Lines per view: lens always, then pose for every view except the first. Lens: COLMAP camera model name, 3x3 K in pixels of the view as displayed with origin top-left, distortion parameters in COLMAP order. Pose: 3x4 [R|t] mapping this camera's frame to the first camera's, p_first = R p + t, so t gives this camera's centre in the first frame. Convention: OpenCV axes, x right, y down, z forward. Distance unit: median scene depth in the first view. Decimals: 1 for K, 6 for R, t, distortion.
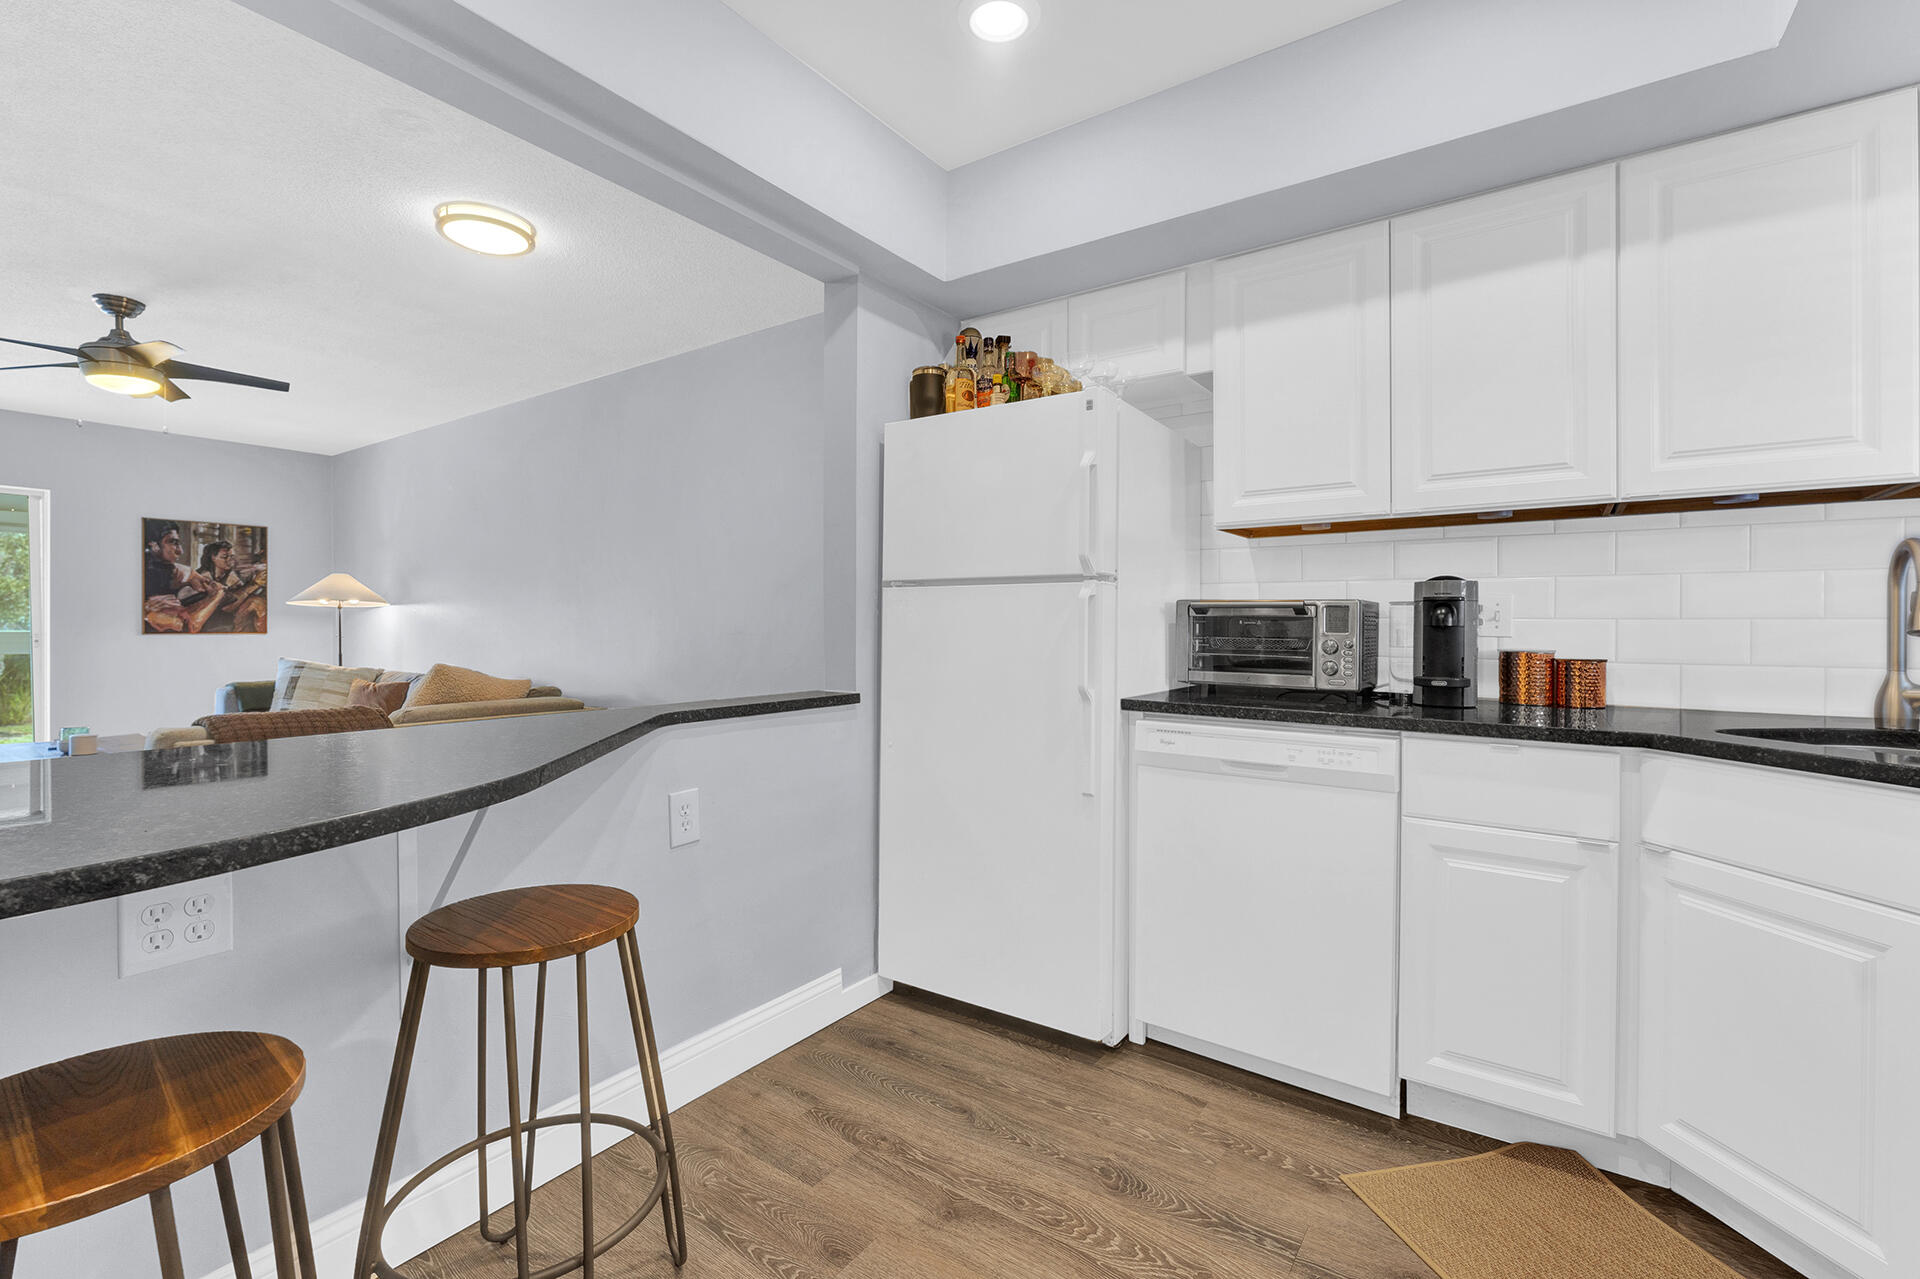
lens RADIAL K [[834.1, 0, 956.1], [0, 834.1, 628.0], [0, 0, 1]] dist [-0.000098, -0.000184]
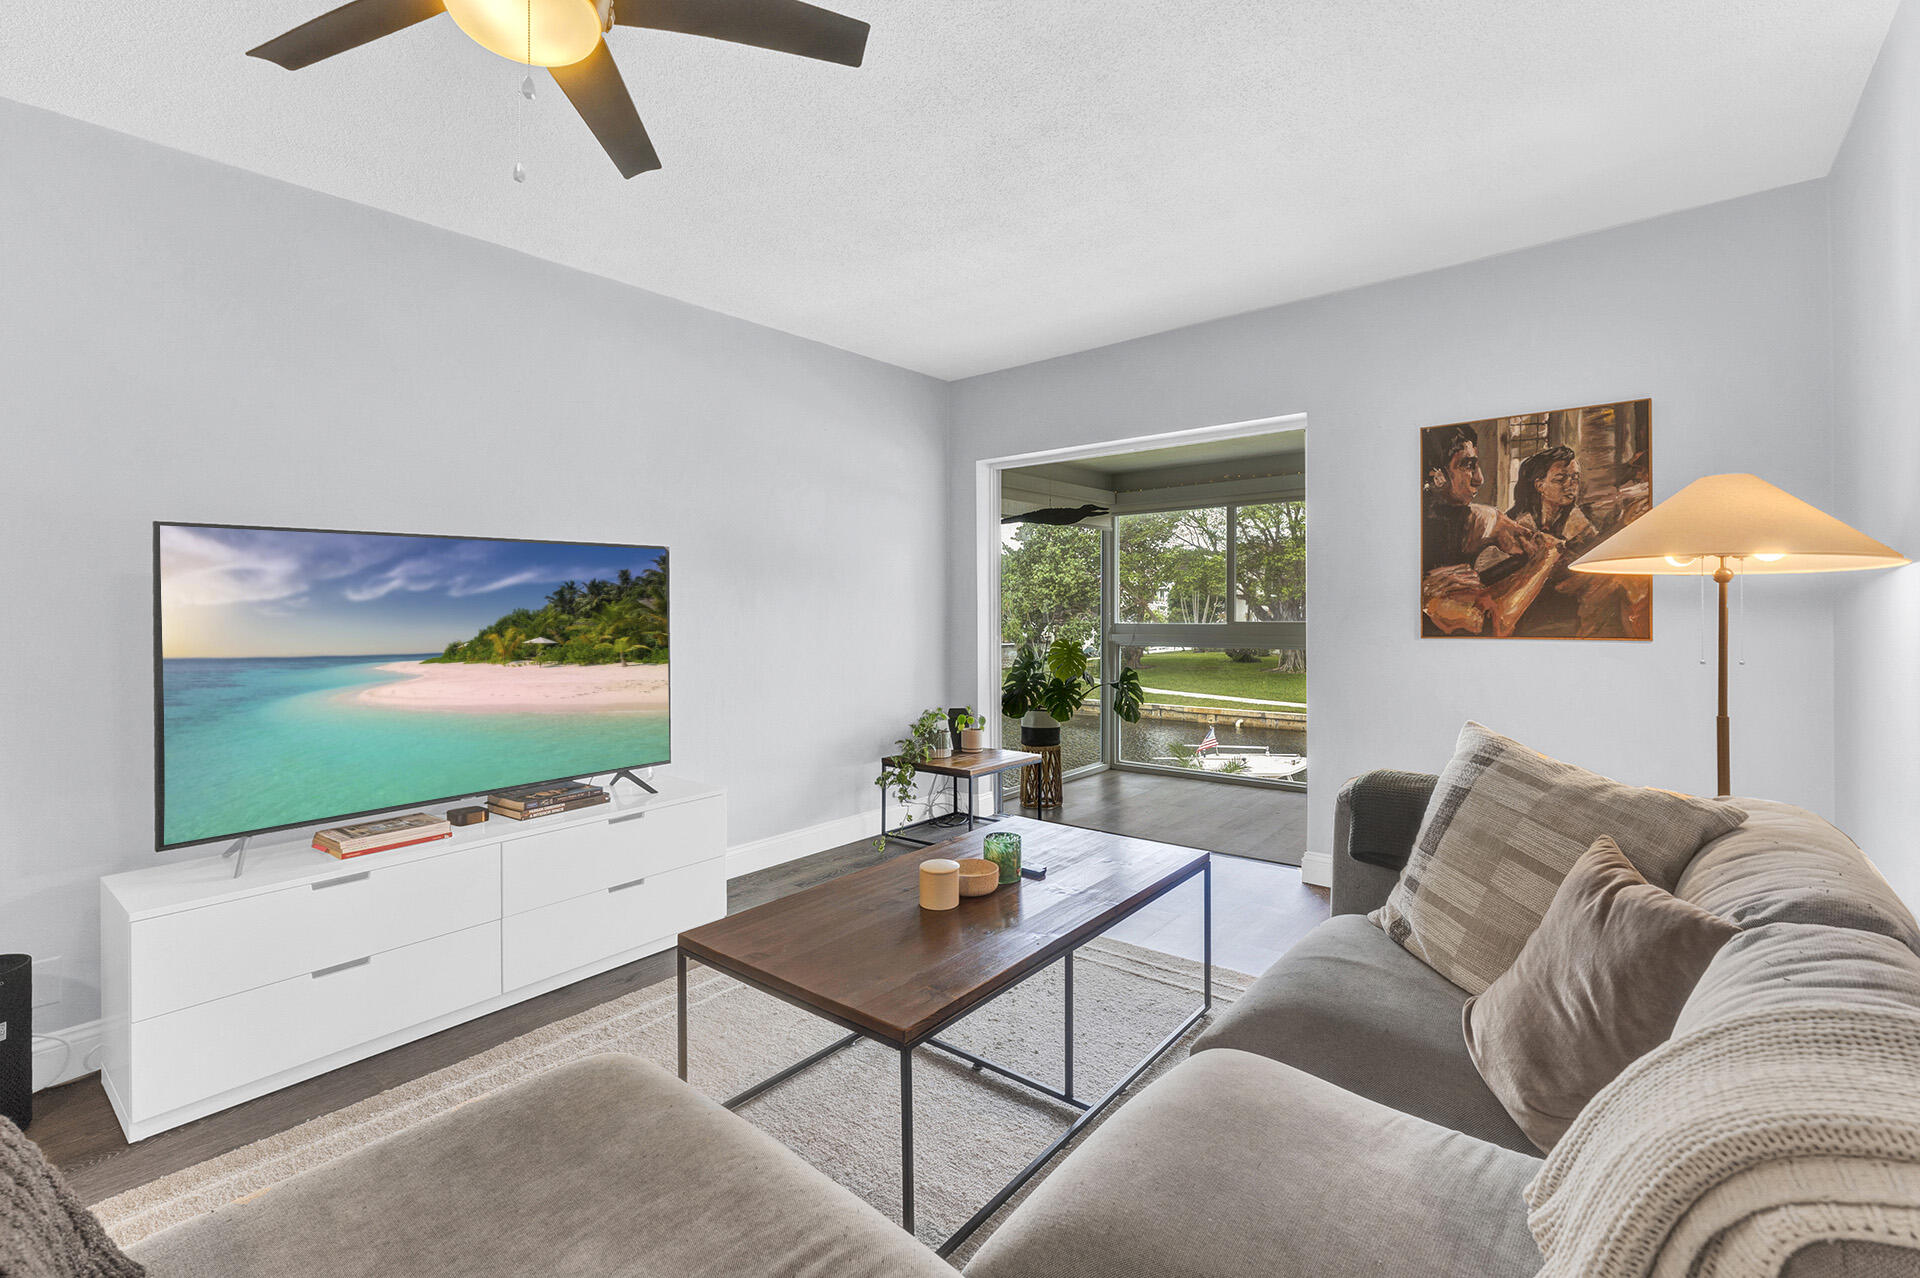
lens RADIAL K [[855.4, 0, 958.0], [0, 855.4, 610.3], [0, 0, 1]] dist [0.000034, -0.001022]
pose [[-0.075325, 0.004741, -0.997148, -0.368294], [0.009670, 0.999945, 0.004024, -0.015438], [0.997112, -0.009339, -0.075366, 0.707860]]
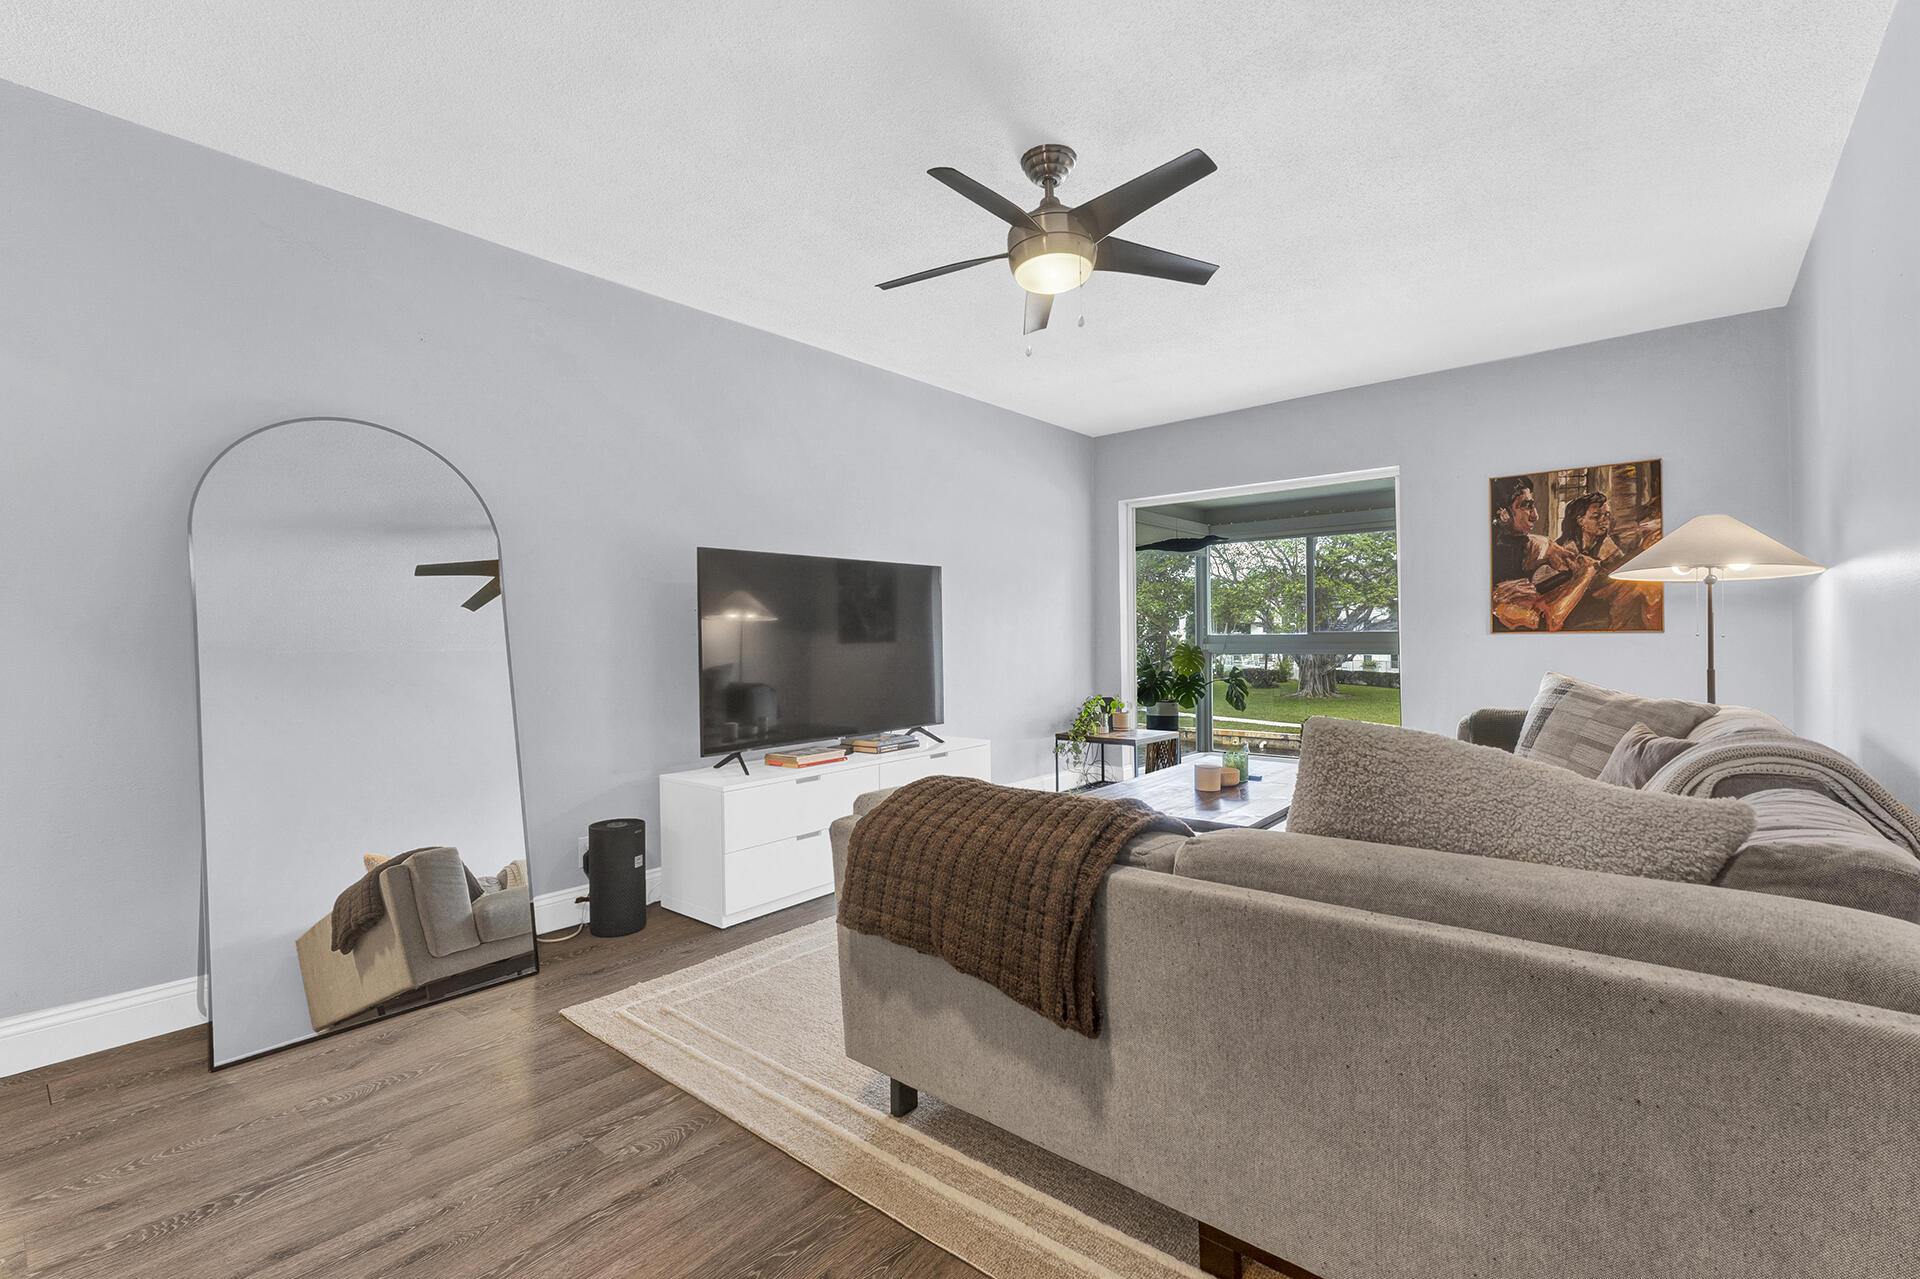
lens RADIAL K [[841.0, 0, 961.6], [0, 841.0, 631.2], [0, 0, 1]] dist [-0.000981, 0.000256]
pose [[-0.088183, -0.005126, -0.996091, -0.170207], [0.009743, 0.999934, -0.006009, 0.005365], [0.996057, -0.010235, -0.088127, 0.568763]]
